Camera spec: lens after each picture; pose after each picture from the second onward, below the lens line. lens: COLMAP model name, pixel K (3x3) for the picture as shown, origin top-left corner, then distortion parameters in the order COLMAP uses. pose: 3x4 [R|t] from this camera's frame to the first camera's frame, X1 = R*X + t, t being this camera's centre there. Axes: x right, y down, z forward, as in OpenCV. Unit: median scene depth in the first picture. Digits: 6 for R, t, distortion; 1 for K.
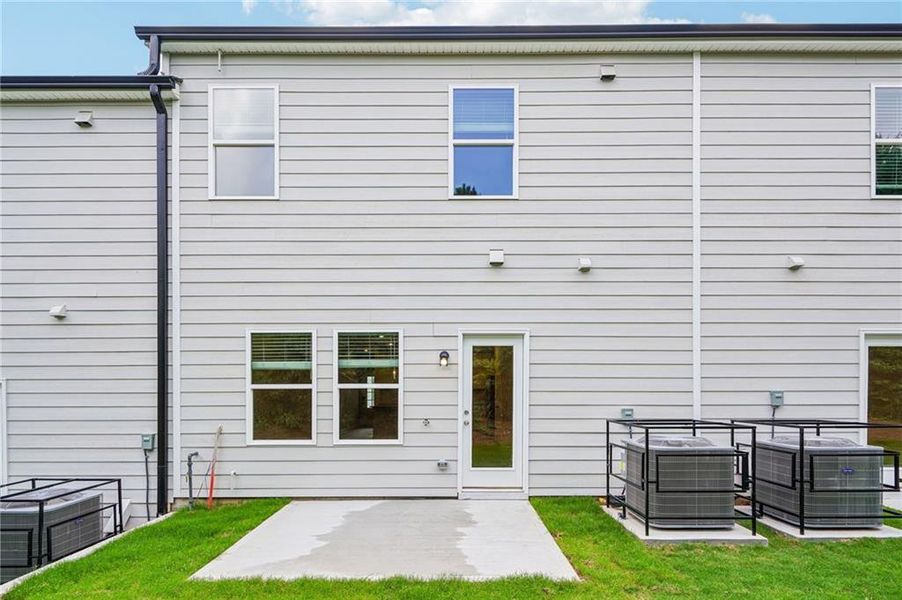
lens RADIAL K [[434.5, 0, 451.2], [0, 434.5, 296.6], [0, 0, 1]] dist [0.001522, -0.000527]
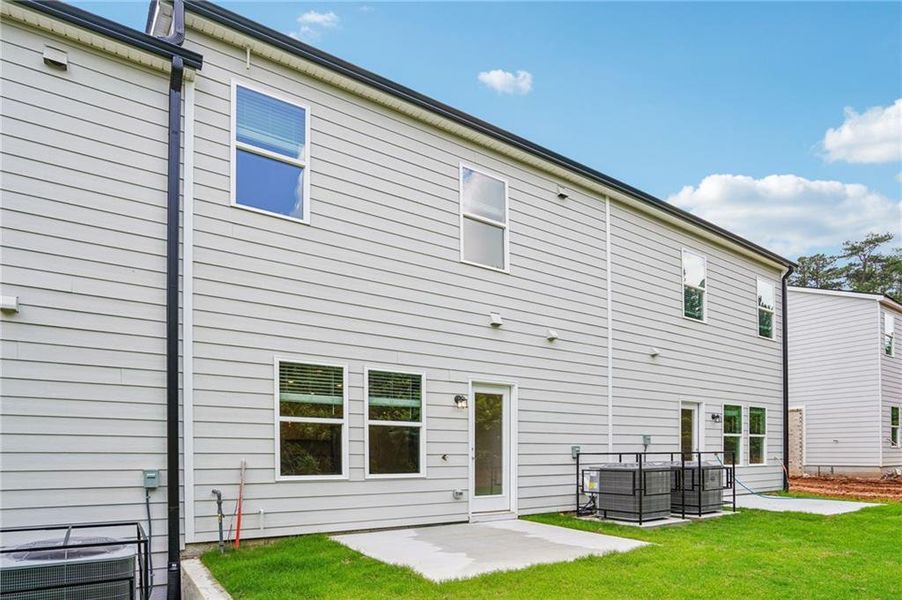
lens RADIAL K [[413.5, 0, 506.1], [0, 413.5, 319.9], [0, 0, 1]] dist [-0.052660, 0.012650]
pose [[0.852905, 0.158292, 0.497490, -0.499656], [-0.134682, 0.987384, -0.083267, 0.002905], [-0.504394, 0.004016, 0.863464, -0.006028]]
